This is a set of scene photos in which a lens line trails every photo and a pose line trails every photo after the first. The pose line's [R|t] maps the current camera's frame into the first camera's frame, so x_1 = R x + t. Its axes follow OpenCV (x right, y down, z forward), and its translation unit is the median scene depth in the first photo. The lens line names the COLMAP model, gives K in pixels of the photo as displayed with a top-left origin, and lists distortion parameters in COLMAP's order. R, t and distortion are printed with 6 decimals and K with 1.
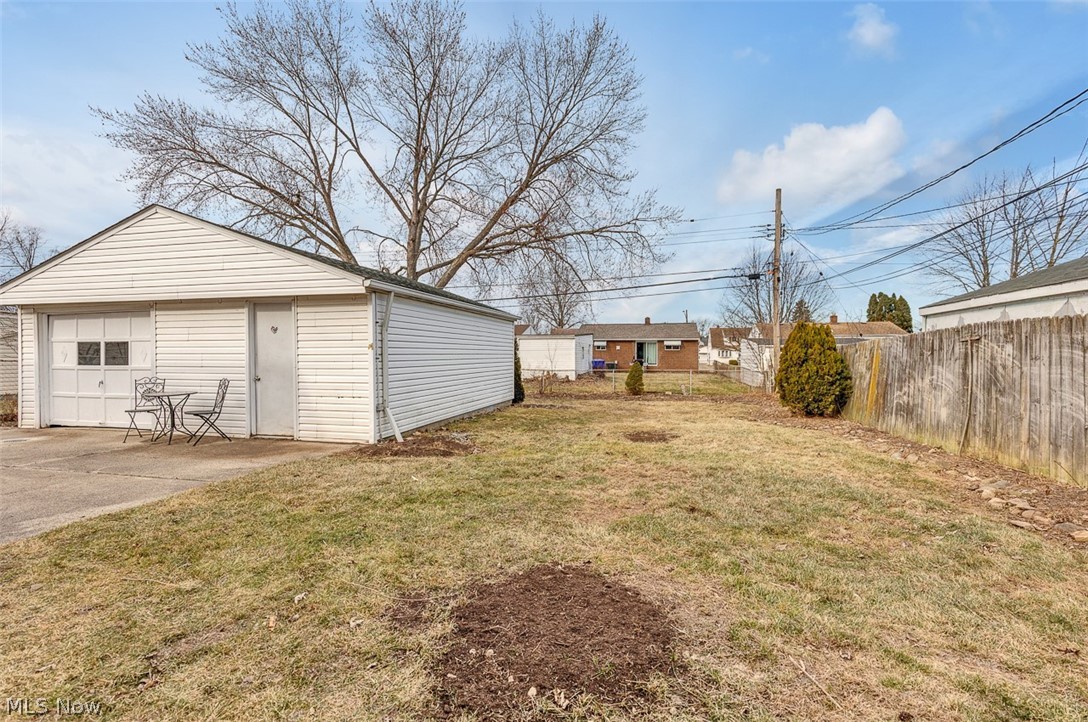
lens RADIAL K [[494.0, 0, 543.0], [0, 494.0, 356.9], [0, 0, 1]] dist [0.012629, -0.000278]
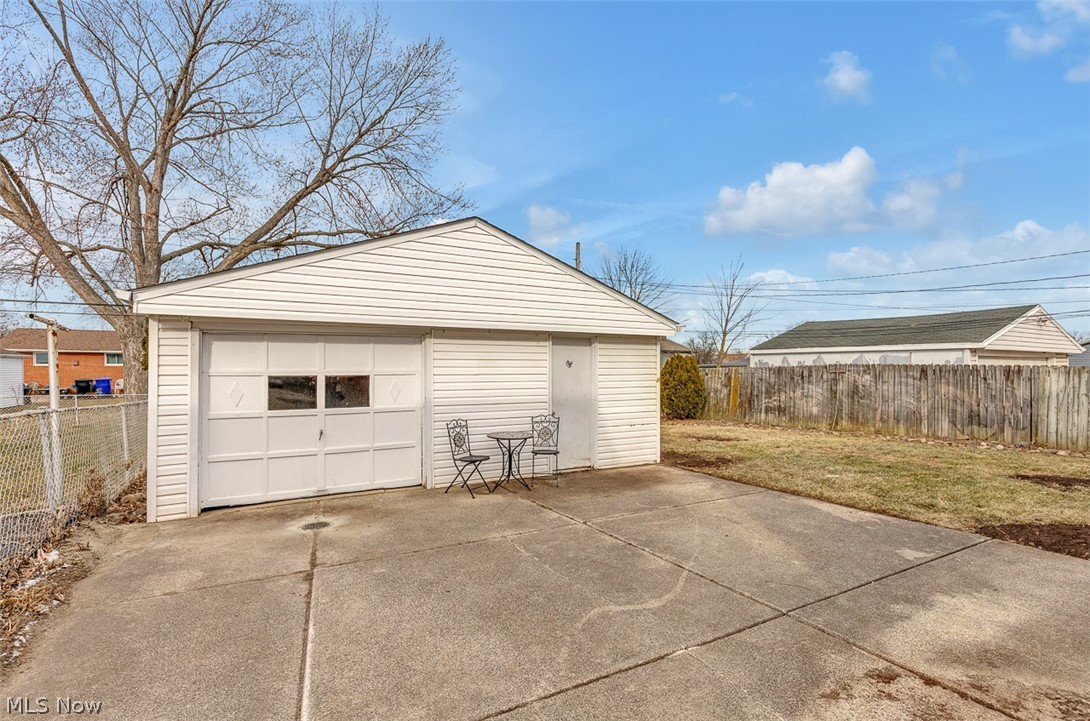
lens RADIAL K [[526.8, 0, 545.0], [0, 526.8, 360.5], [0, 0, 1]] dist [0.003048, 0.000550]
pose [[0.719466, 0.010198, 0.694453, -1.330018], [0.001787, 0.999862, -0.016534, -0.043763], [-0.694525, 0.013136, 0.719348, 0.265910]]
